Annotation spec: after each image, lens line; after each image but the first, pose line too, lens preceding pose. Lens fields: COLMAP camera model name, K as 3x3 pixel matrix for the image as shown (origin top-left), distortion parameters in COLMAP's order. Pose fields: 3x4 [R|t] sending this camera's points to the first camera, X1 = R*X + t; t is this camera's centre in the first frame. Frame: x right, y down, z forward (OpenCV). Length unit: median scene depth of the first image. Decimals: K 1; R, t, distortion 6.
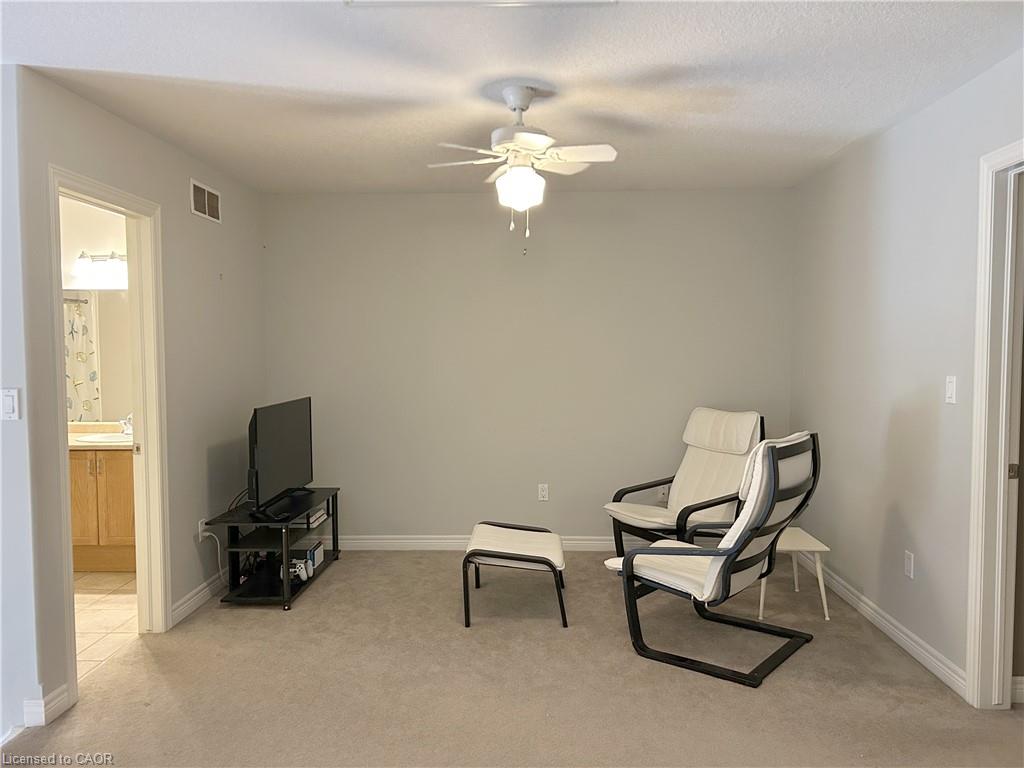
lens RADIAL K [[774.6, 0, 512.0], [0, 774.6, 384.0], [0, 0, 1]] dist [-0.003110, -0.001241]
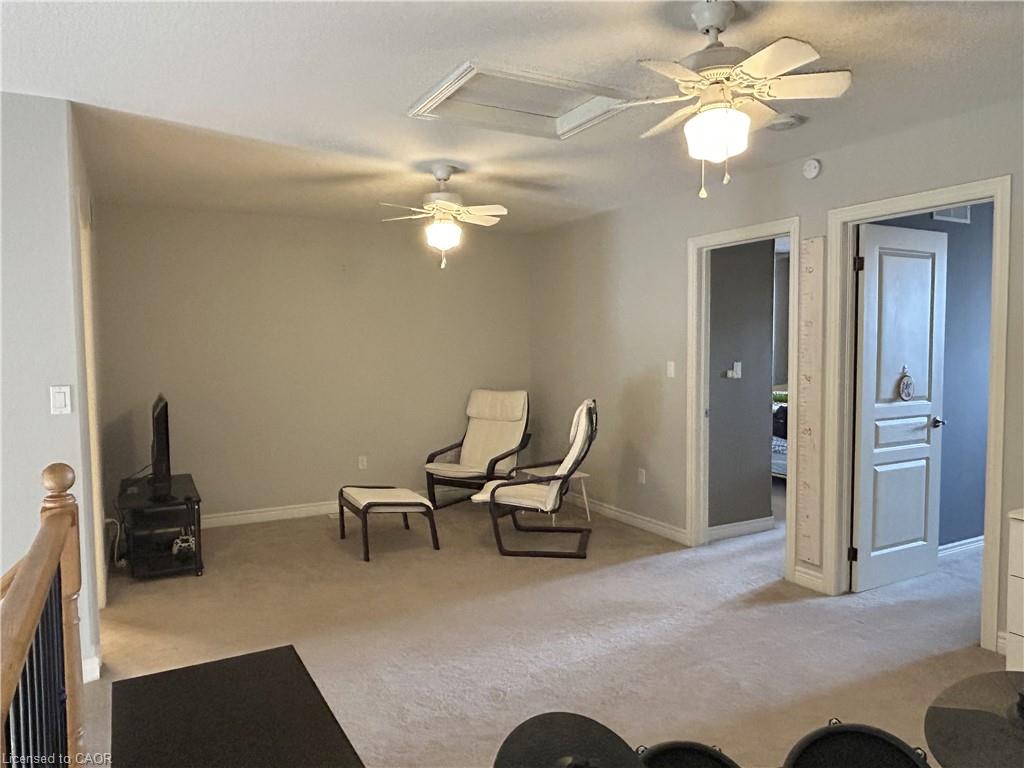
lens RADIAL K [[703.0, 0, 512.0], [0, 703.0, 384.0], [0, 0, 1]] dist [-0.000984, -0.000154]
pose [[0.868486, -0.032648, 0.494637, -0.468081], [0.030861, 0.999454, 0.011784, 0.009030], [-0.494752, 0.005031, 0.869020, -0.172053]]
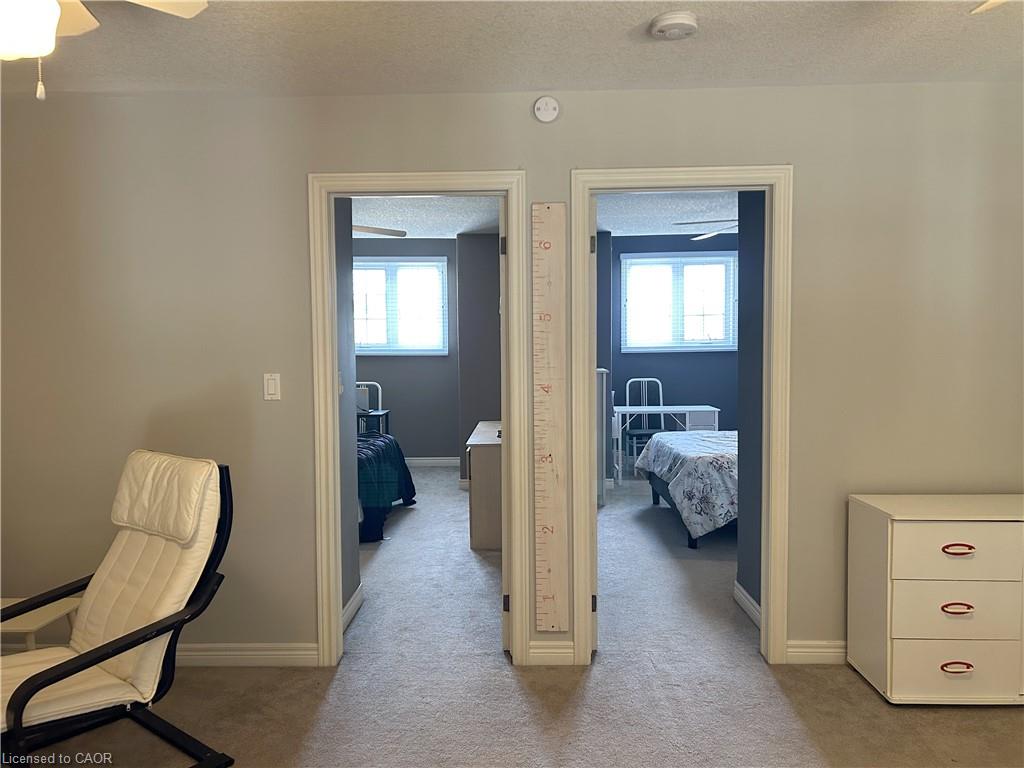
lens RADIAL K [[793.8, 0, 512.0], [0, 793.8, 384.0], [0, 0, 1]] dist [0.059982, -0.006363]
pose [[0.003726, -0.051132, 0.998685, -0.460404], [0.060996, 0.996844, 0.050810, -0.028970], [-0.998131, 0.060726, 0.006833, 0.600382]]
